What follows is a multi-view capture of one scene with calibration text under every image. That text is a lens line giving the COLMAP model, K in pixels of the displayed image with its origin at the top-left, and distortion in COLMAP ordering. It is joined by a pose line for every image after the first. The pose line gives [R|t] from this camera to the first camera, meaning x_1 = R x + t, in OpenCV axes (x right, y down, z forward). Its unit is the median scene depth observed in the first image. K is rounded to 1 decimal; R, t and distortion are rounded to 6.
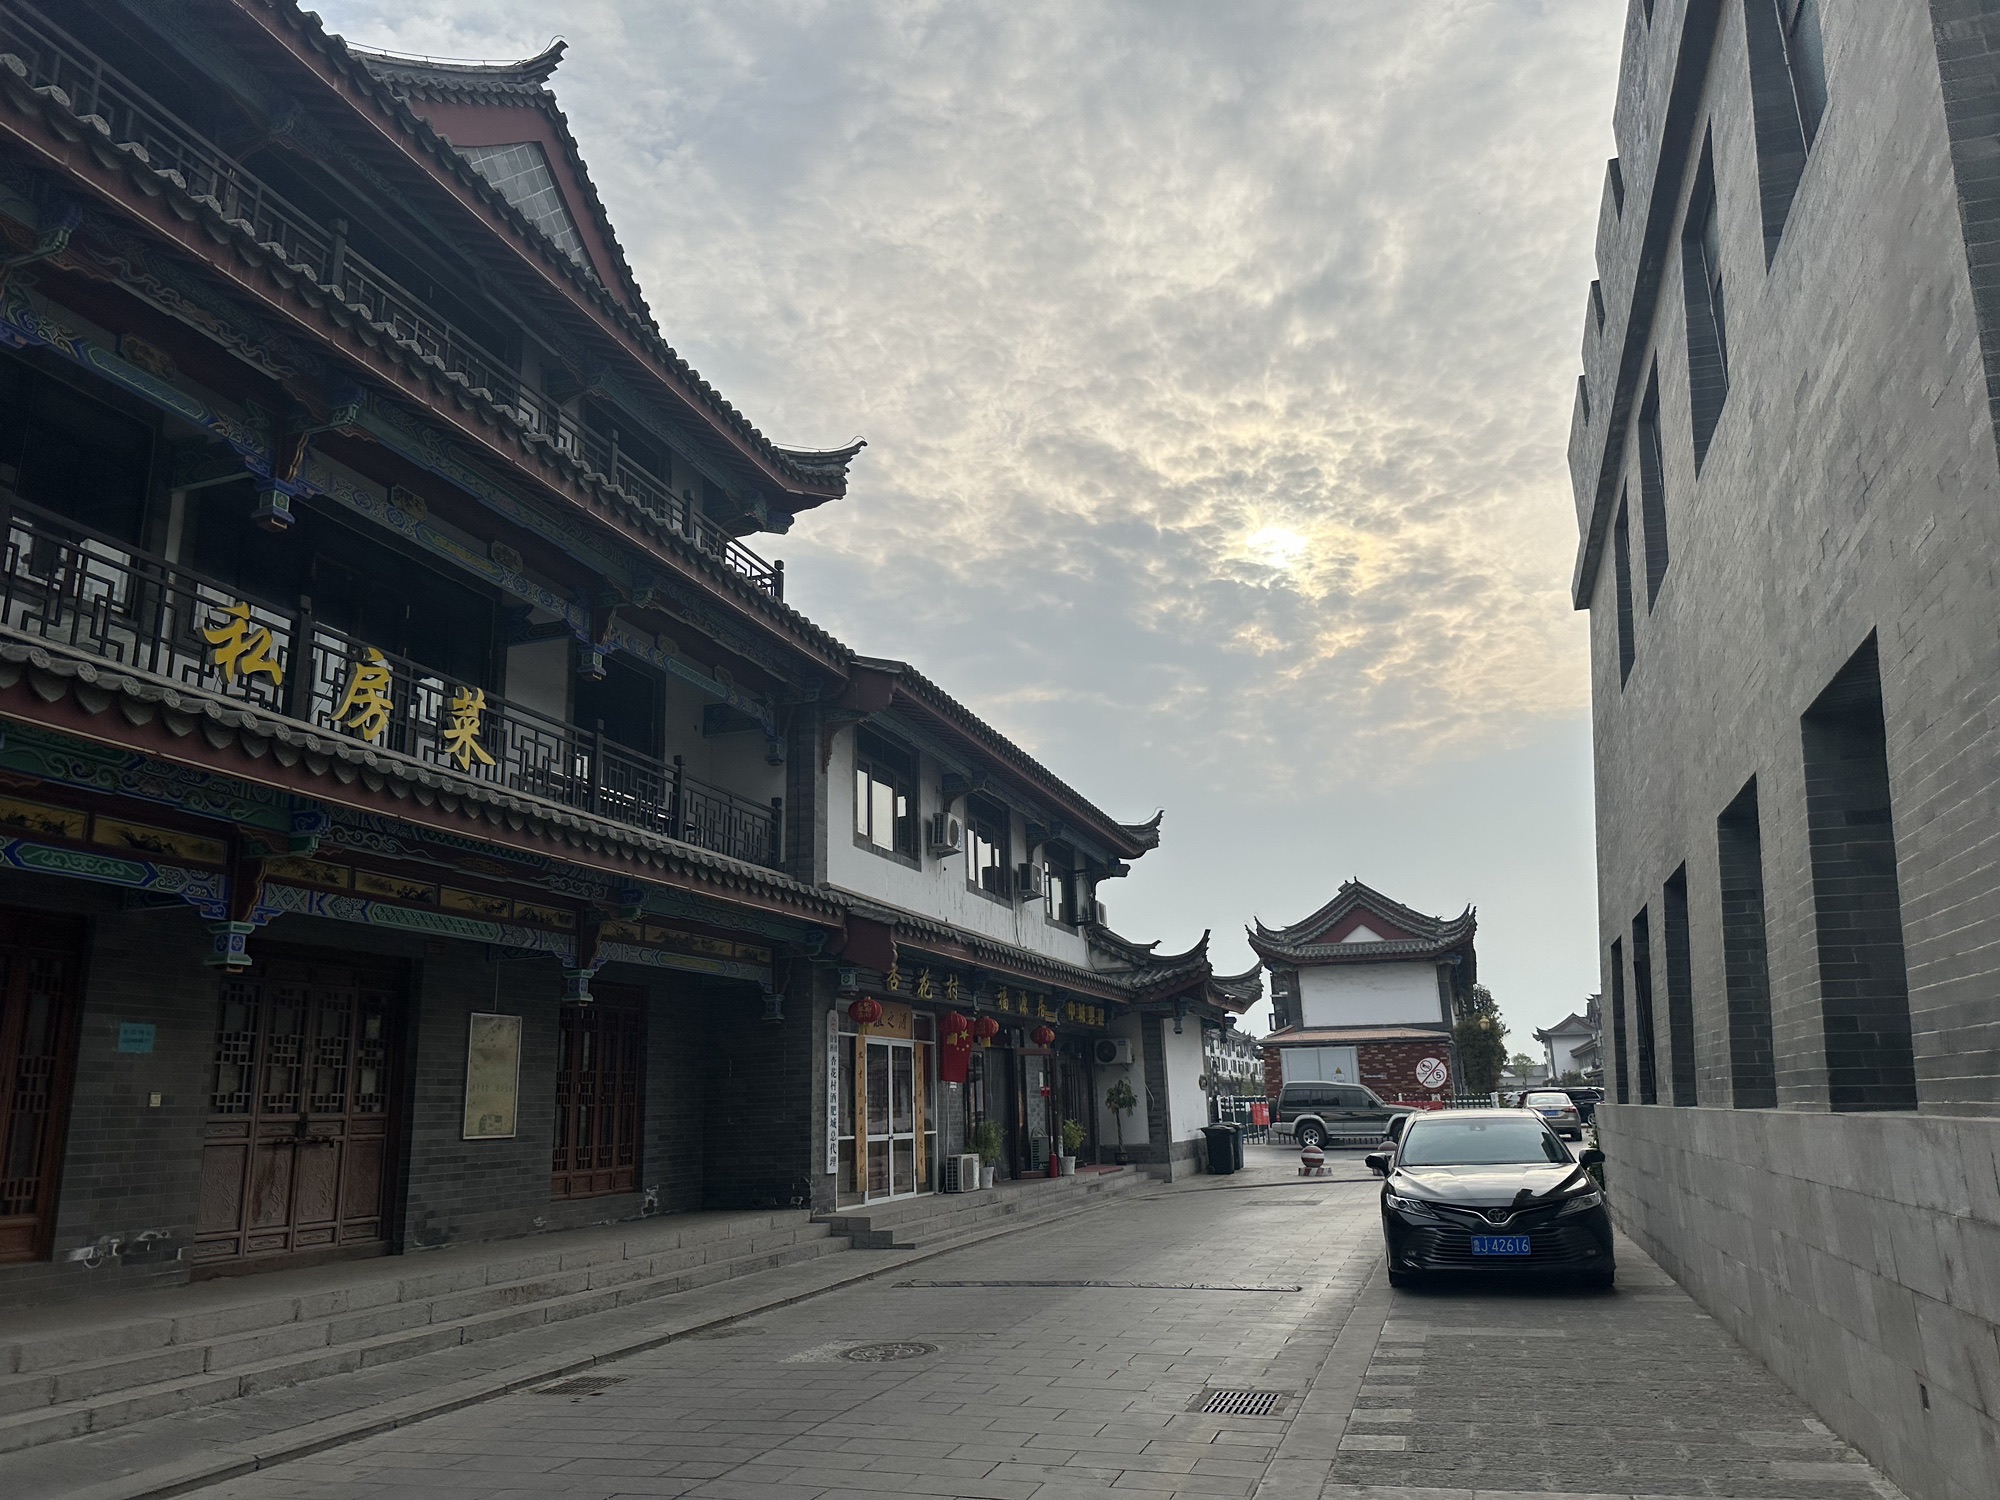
lens RADIAL K [[1438.7, 0, 1004.8], [0, 1438.7, 742.5], [0, 0, 1]] dist [0.077322, -0.086793]
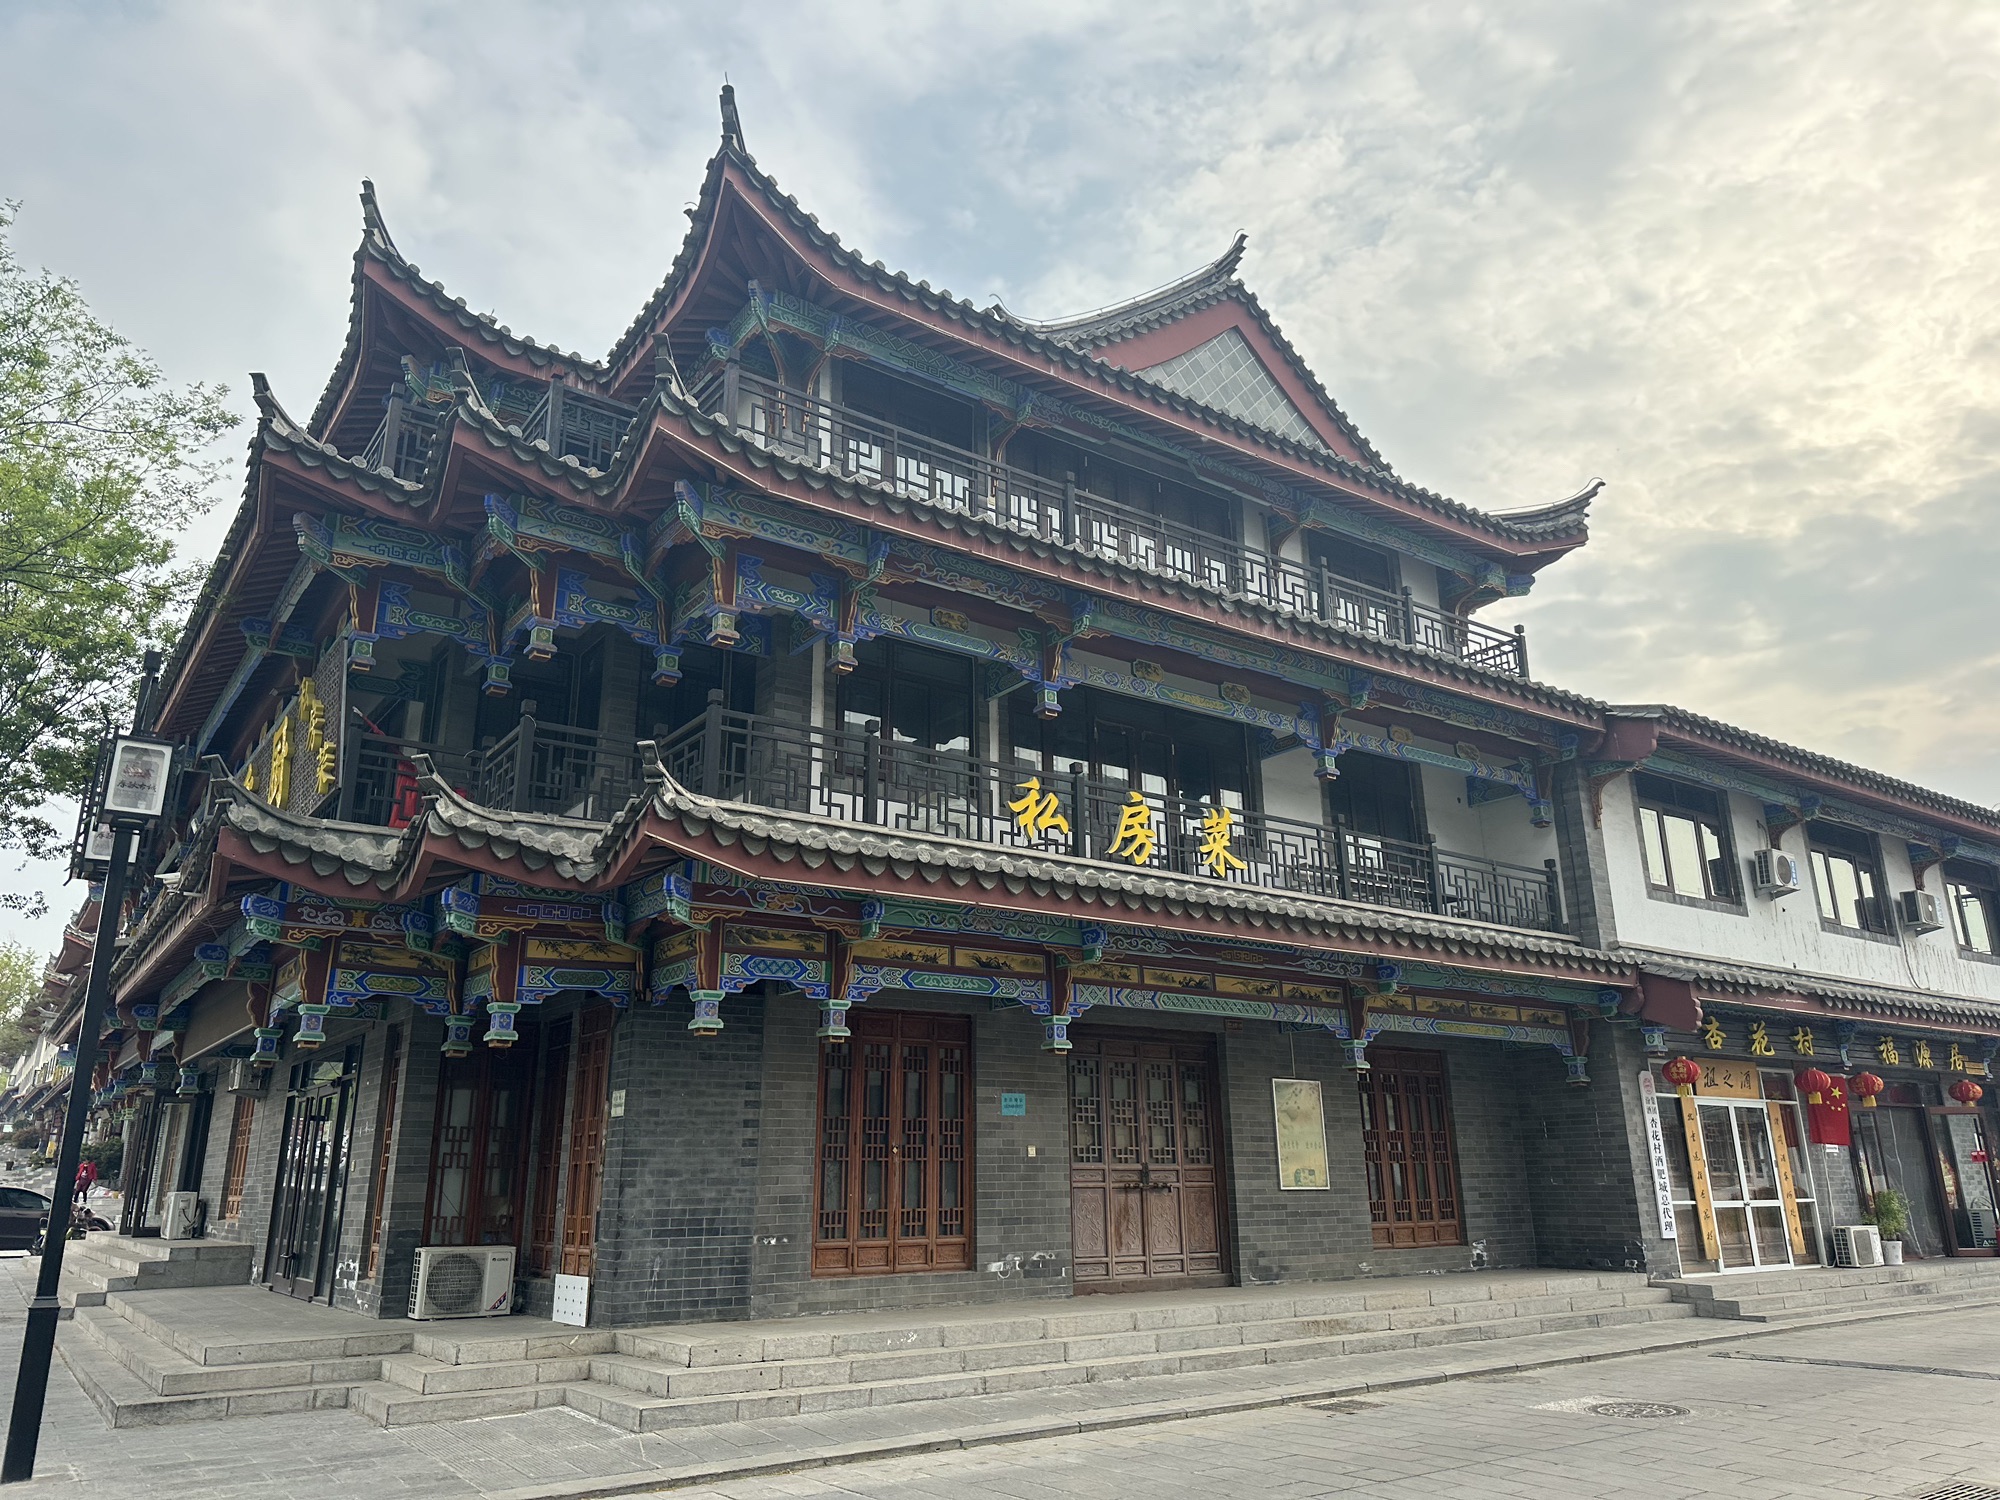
lens RADIAL K [[1438.7, 0, 988.6], [0, 1438.7, 693.3], [0, 0, 1]] dist [0.077322, -0.086793]
pose [[0.805834, -0.171652, -0.566716, 0.146998], [0.134631, 0.985108, -0.106942, -0.023634], [0.576633, 0.009880, 0.816944, -0.081460]]
